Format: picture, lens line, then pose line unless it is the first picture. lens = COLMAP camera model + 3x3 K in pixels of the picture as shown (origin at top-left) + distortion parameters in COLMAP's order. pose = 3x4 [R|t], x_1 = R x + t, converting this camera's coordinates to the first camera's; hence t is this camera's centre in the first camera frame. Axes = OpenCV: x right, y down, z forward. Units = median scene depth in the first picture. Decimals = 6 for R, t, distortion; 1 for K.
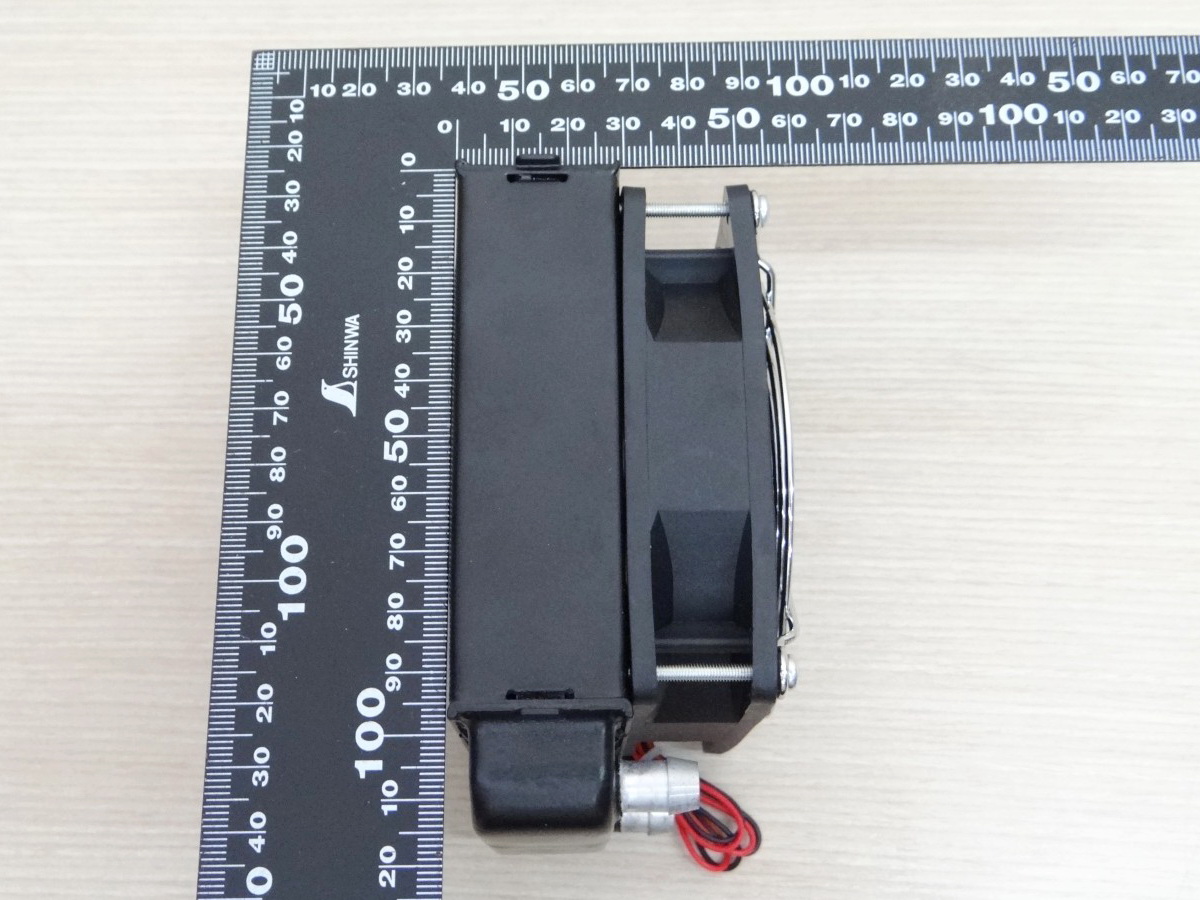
lens RADIAL K [[1376.4, 0, 600.0], [0, 1376.4, 450.0], [0, 0, 1]] dist [0.007073, -0.009265]
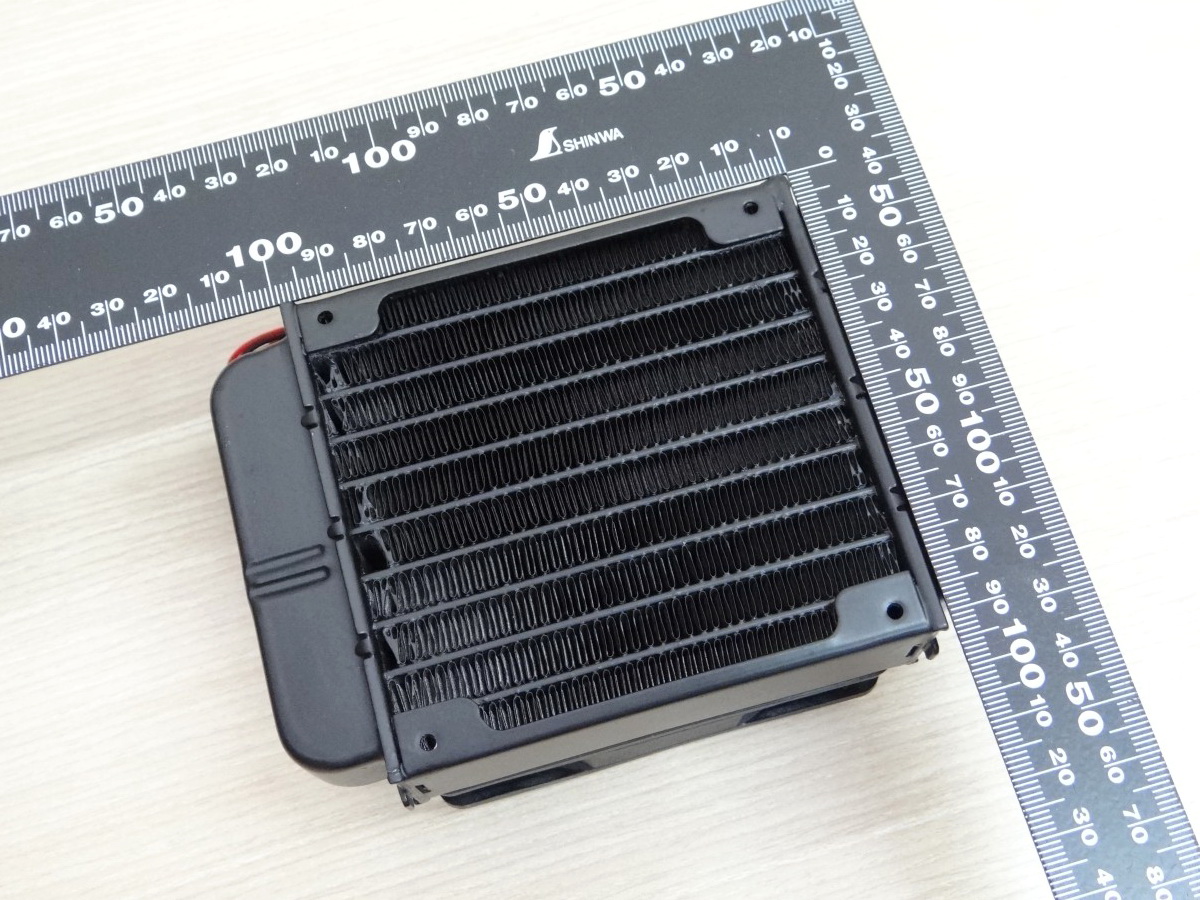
lens RADIAL K [[1376.4, 0, 600.0], [0, 1376.4, 450.0], [0, 0, 1]] dist [0.007073, -0.009265]
pose [[0.271411, 0.913583, -0.302825, 0.381607], [-0.923005, 0.336231, 0.187109, -0.200604], [0.272759, 0.228726, 0.934498, 0.012103]]
